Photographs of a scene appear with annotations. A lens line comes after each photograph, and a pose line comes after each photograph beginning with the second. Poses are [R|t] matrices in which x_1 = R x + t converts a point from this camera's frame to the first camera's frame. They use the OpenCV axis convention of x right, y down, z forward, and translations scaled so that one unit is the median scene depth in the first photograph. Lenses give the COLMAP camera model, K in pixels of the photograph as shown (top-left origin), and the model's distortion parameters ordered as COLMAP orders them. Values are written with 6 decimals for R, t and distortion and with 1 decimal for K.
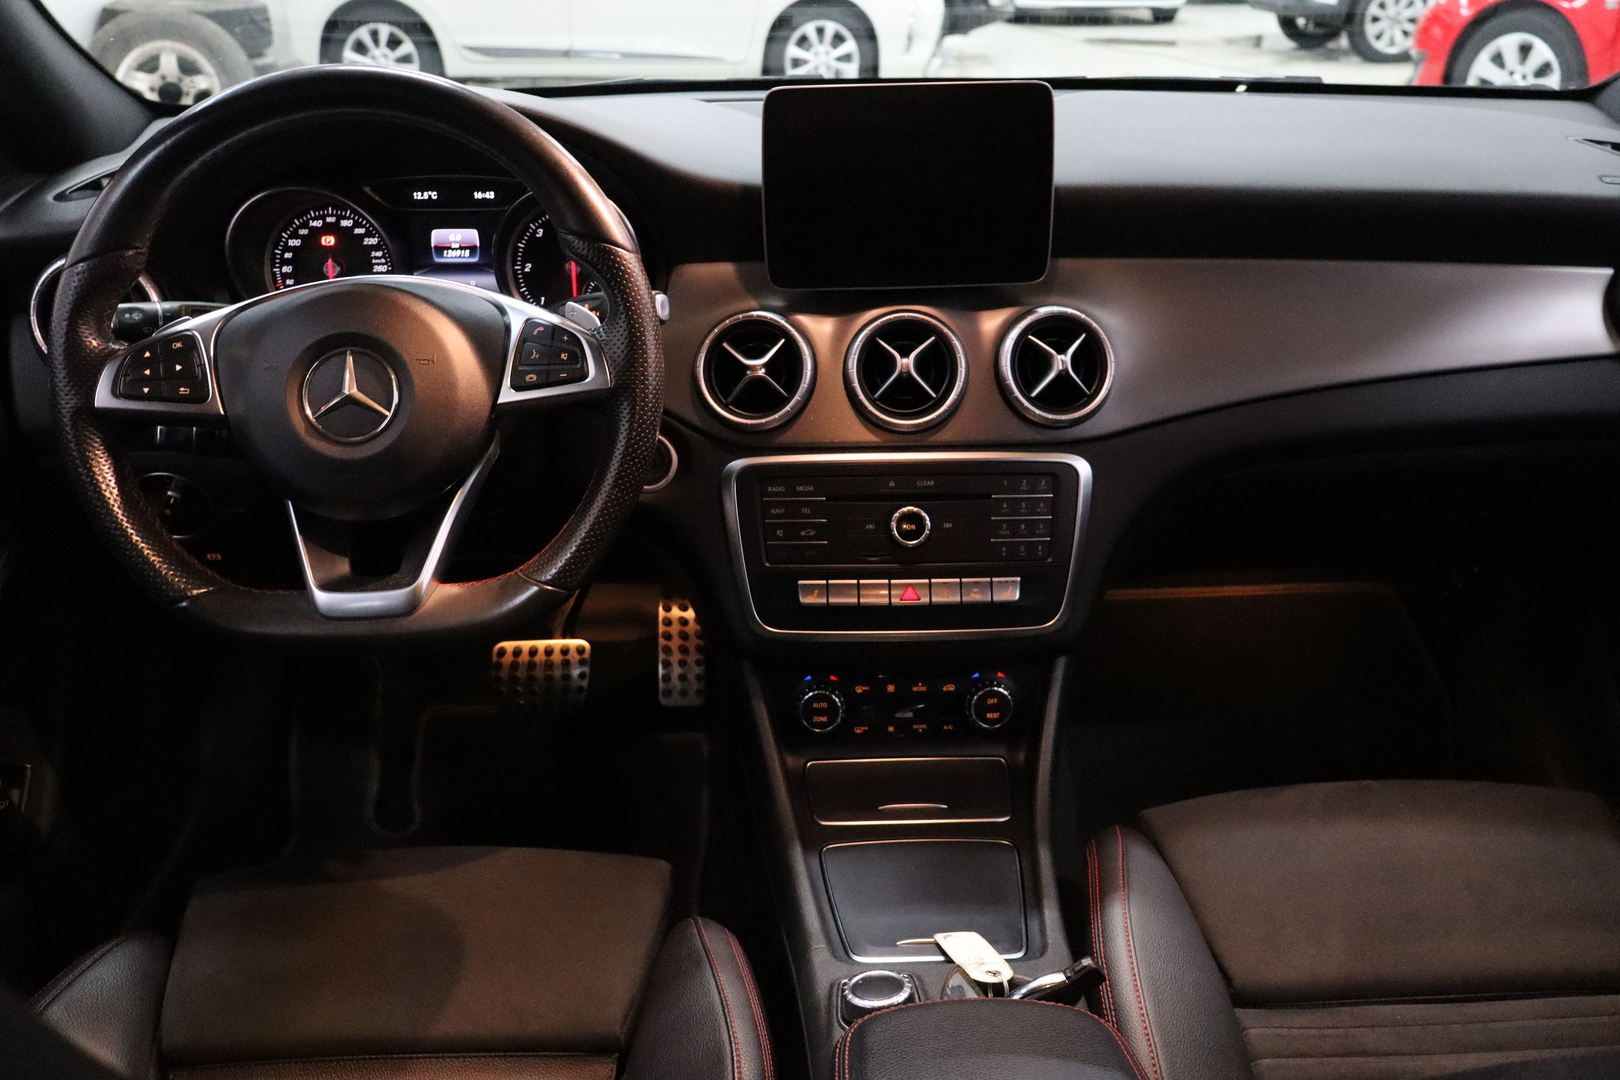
lens RADIAL K [[1536.5, 0, 810.0], [0, 1536.5, 540.0], [0, 0, 1]] dist [0.015682, 0.005466]
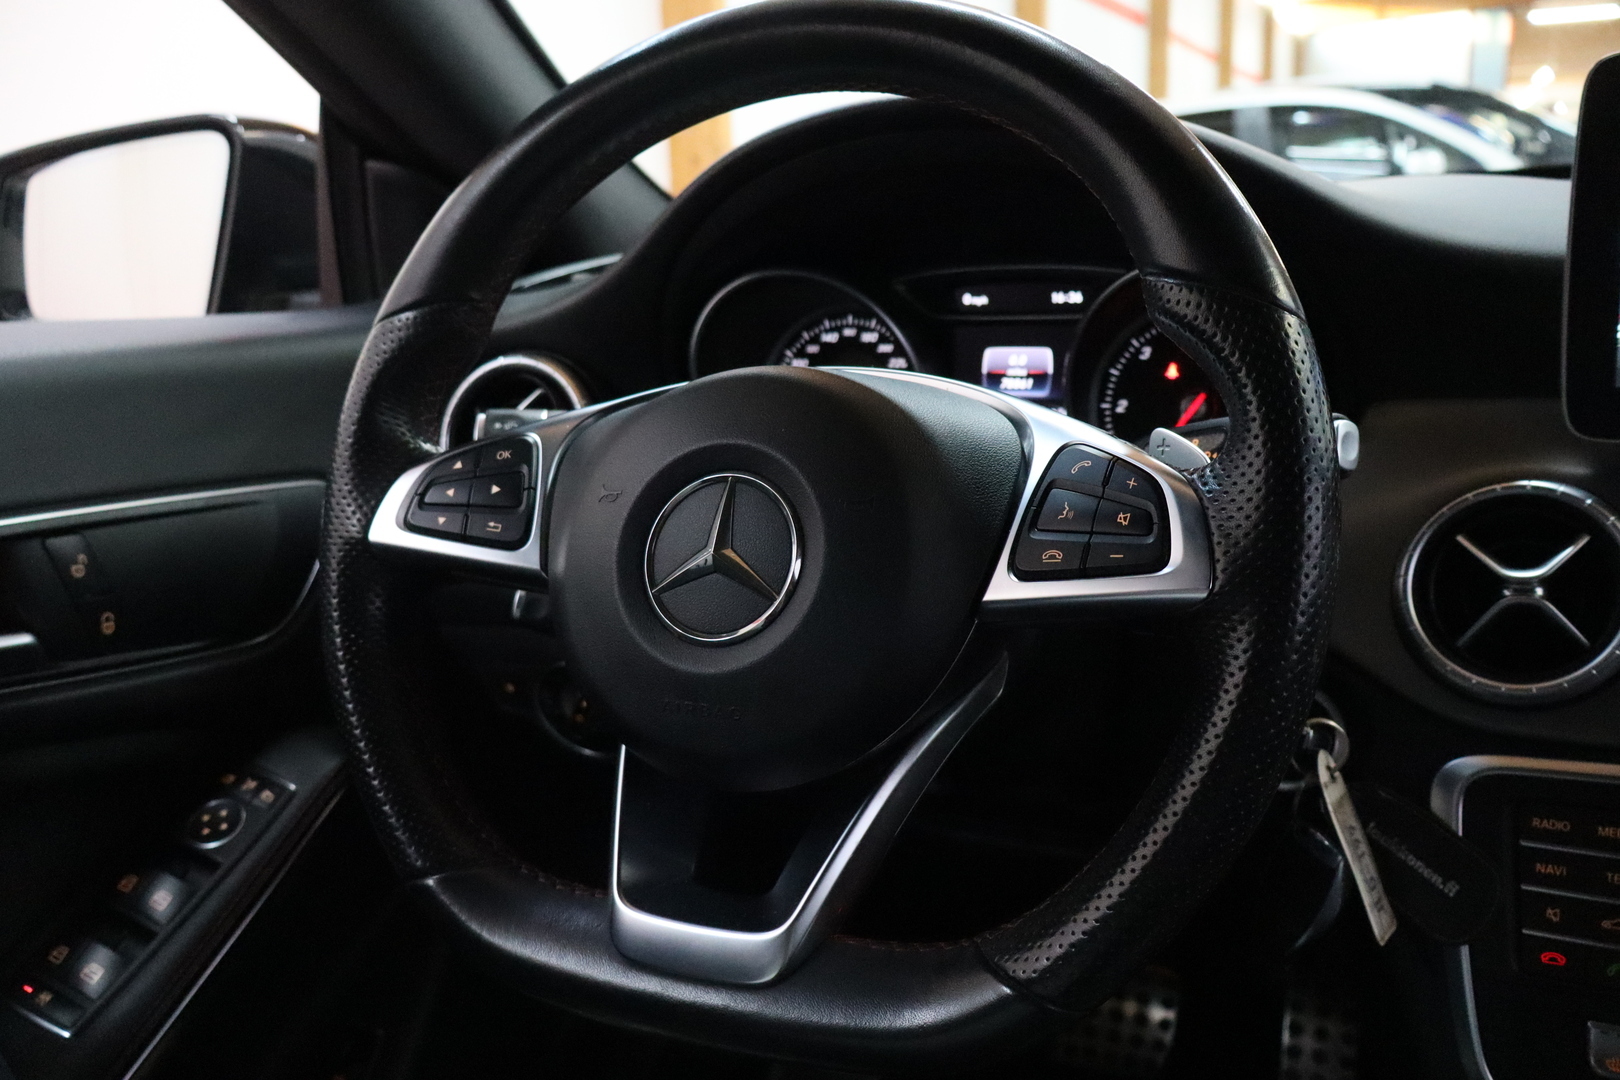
lens RADIAL K [[1399.9, 0, 811.1], [0, 1399.9, 550.3], [0, 0, 1]] dist [0.031381, -0.005037]
pose [[0.899600, 0.070166, -0.431041, -0.043774], [-0.130155, 0.985231, -0.111260, -0.036175], [0.416869, 0.156192, 0.895447, 0.434100]]
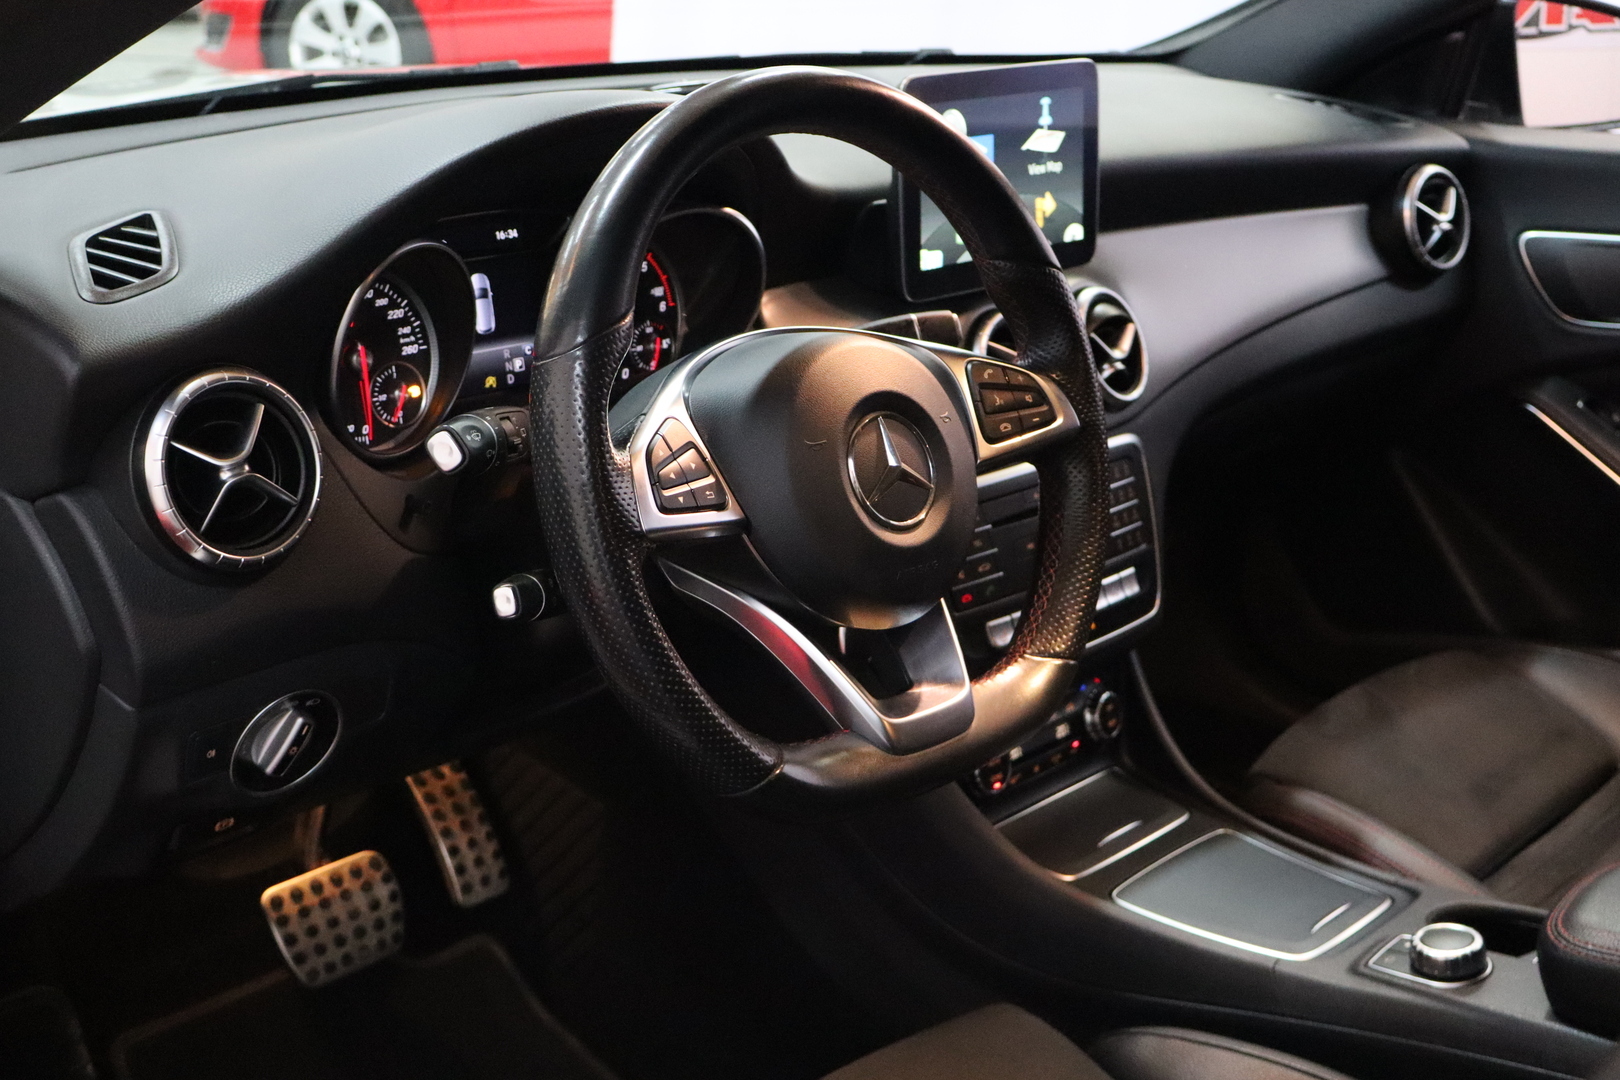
lens RADIAL K [[2021.9, 0, 809.3], [0, 2021.9, 455.1], [0, 0, 1]] dist [-0.292412, 3.391561]
pose [[0.714112, -0.173295, 0.678243, -0.793421], [0.235096, 0.971972, 0.000815, -0.086283], [-0.659374, 0.158870, 0.734838, 0.199285]]
